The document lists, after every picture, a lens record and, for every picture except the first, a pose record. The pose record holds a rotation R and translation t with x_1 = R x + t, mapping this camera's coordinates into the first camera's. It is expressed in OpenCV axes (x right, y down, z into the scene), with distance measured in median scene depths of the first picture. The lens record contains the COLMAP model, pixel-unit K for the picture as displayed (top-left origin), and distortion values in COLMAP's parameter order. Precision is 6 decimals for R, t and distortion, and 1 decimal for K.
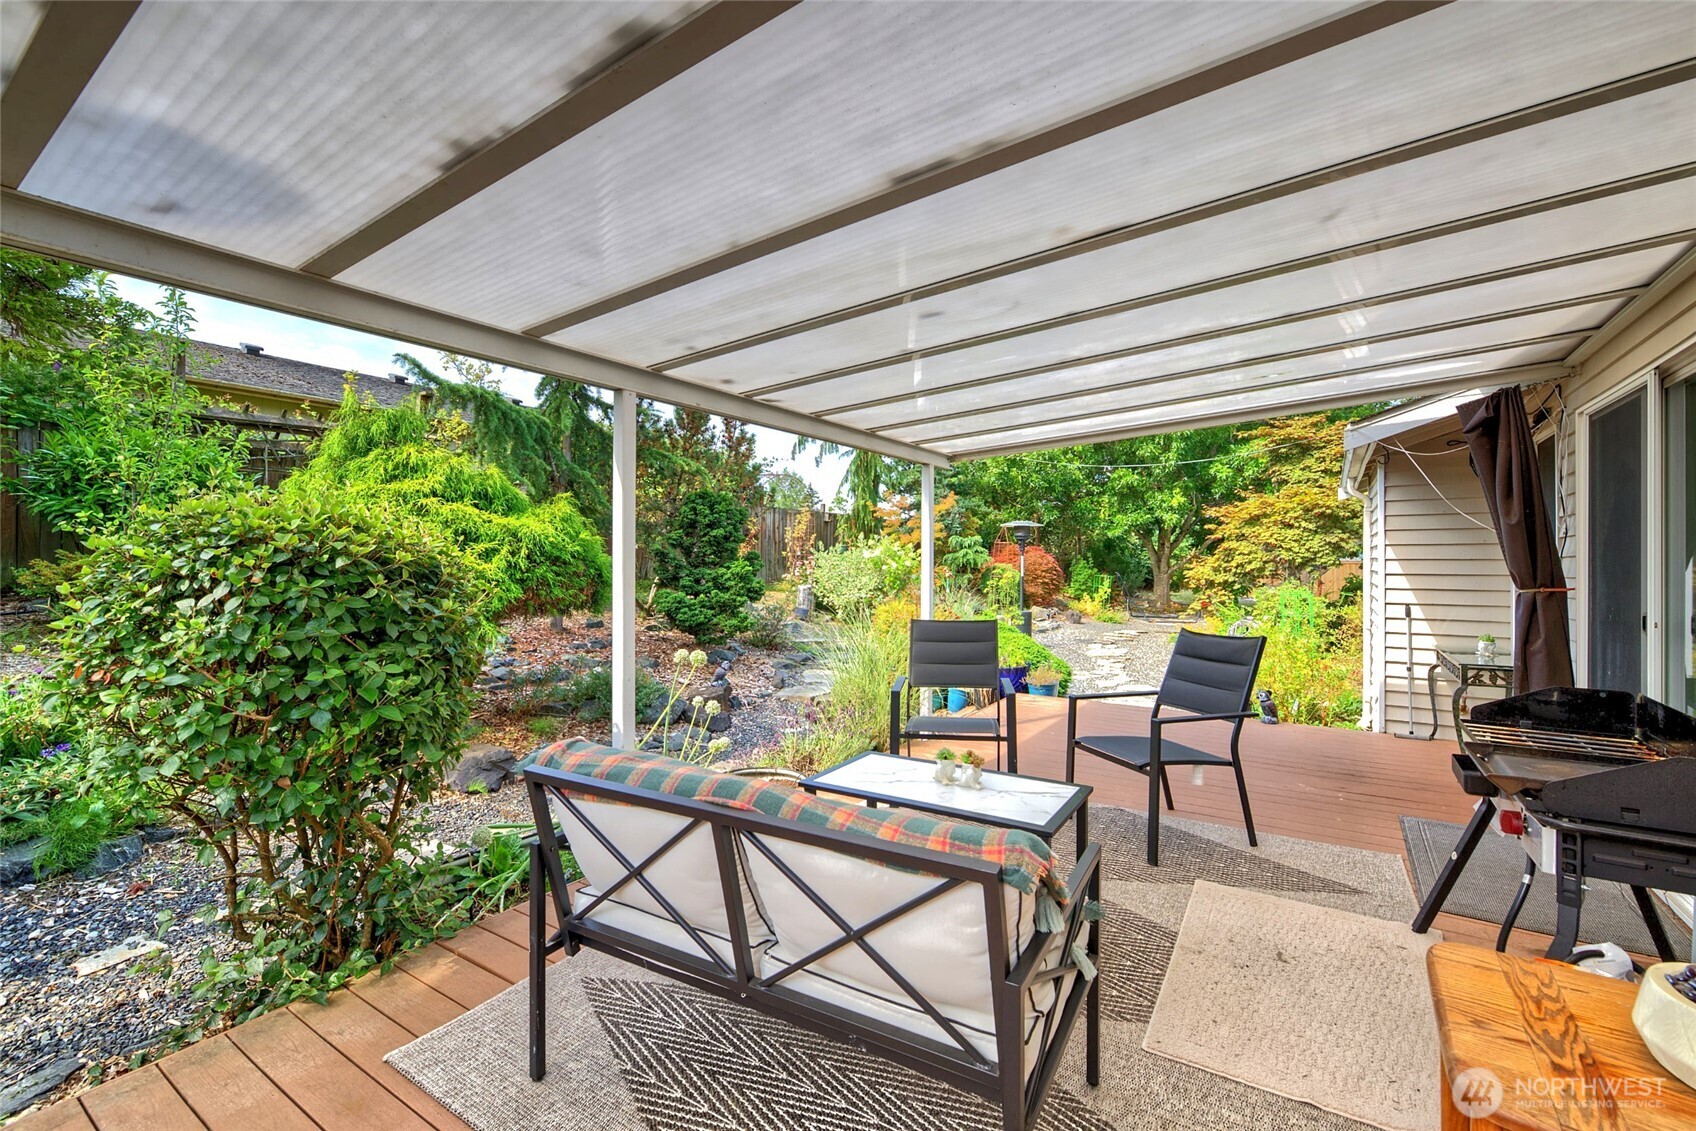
lens RADIAL K [[730.3, 0, 851.3], [0, 730.3, 560.3], [0, 0, 1]] dist [-0.000904, 0.000050]
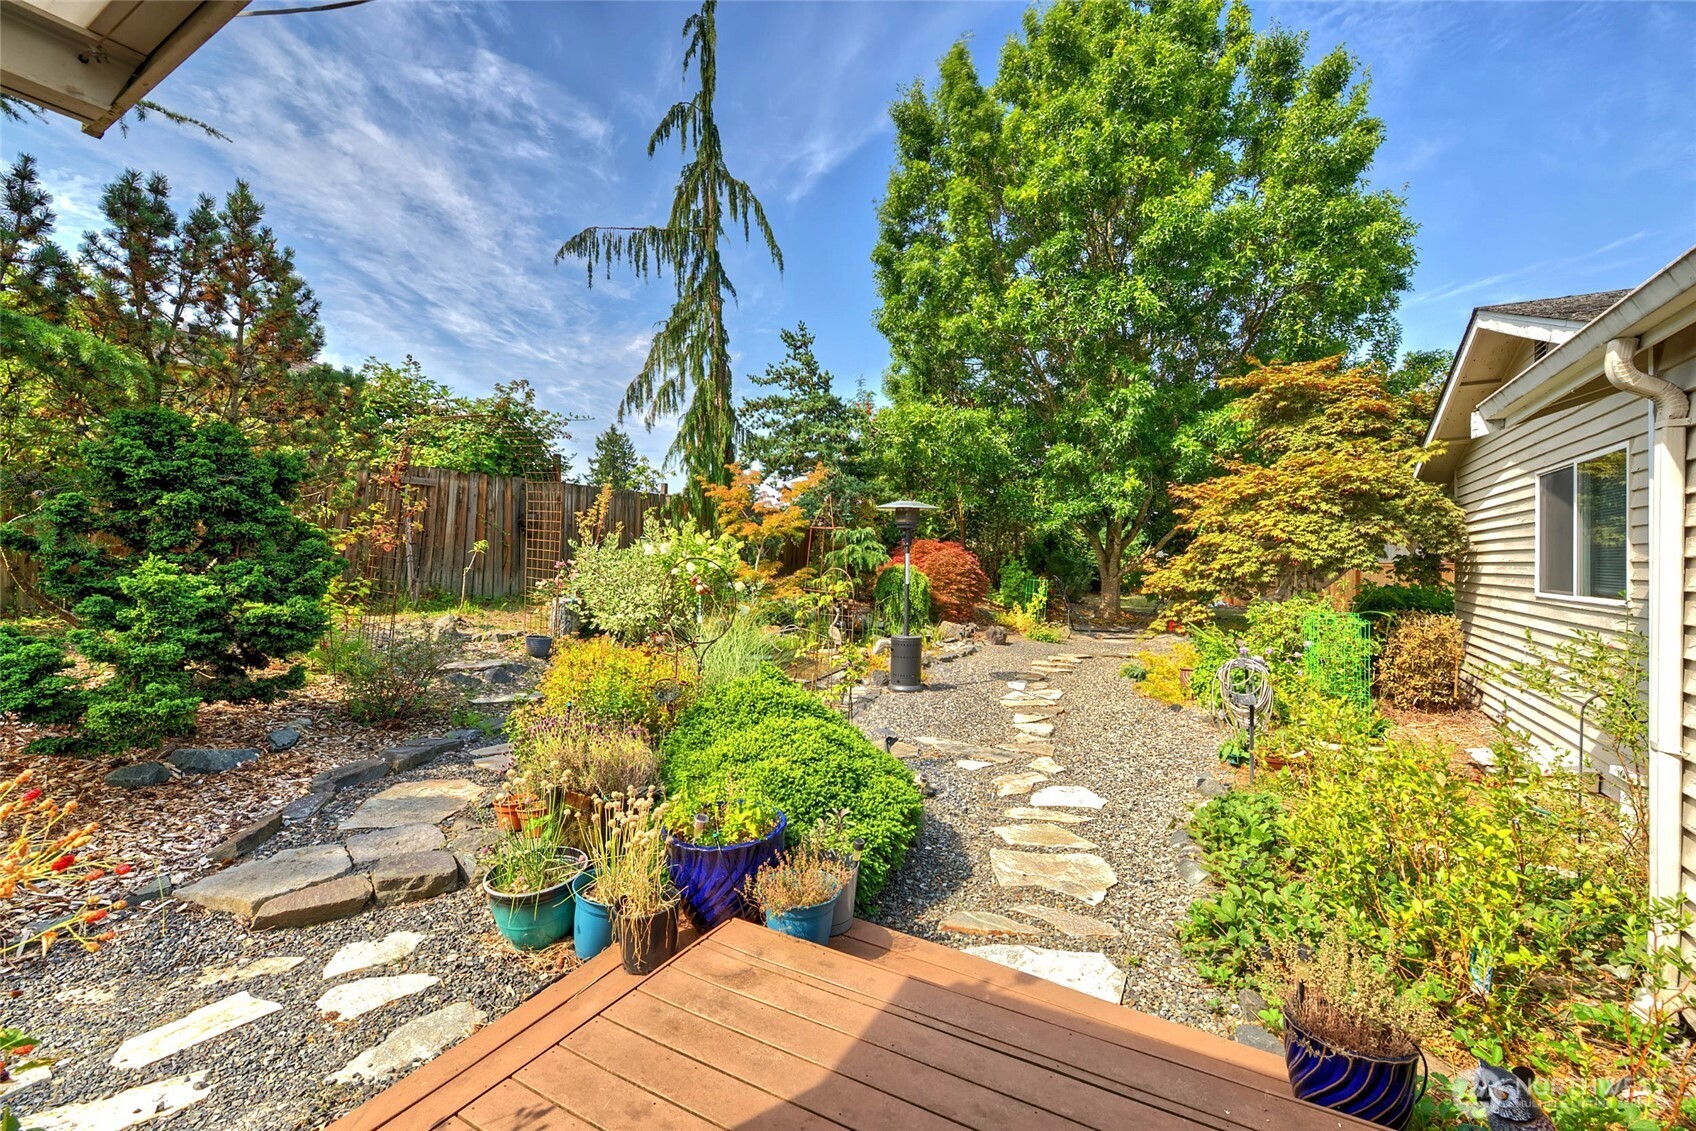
lens RADIAL K [[727.2, 0, 847.7], [0, 727.2, 559.7], [0, 0, 1]] dist [0.000332, 0.003370]
pose [[0.998358, 0.002855, 0.057218, 0.115822], [-0.002871, 0.999996, 0.000199, -0.000364], [-0.057217, -0.000363, 0.998362, 0.278147]]
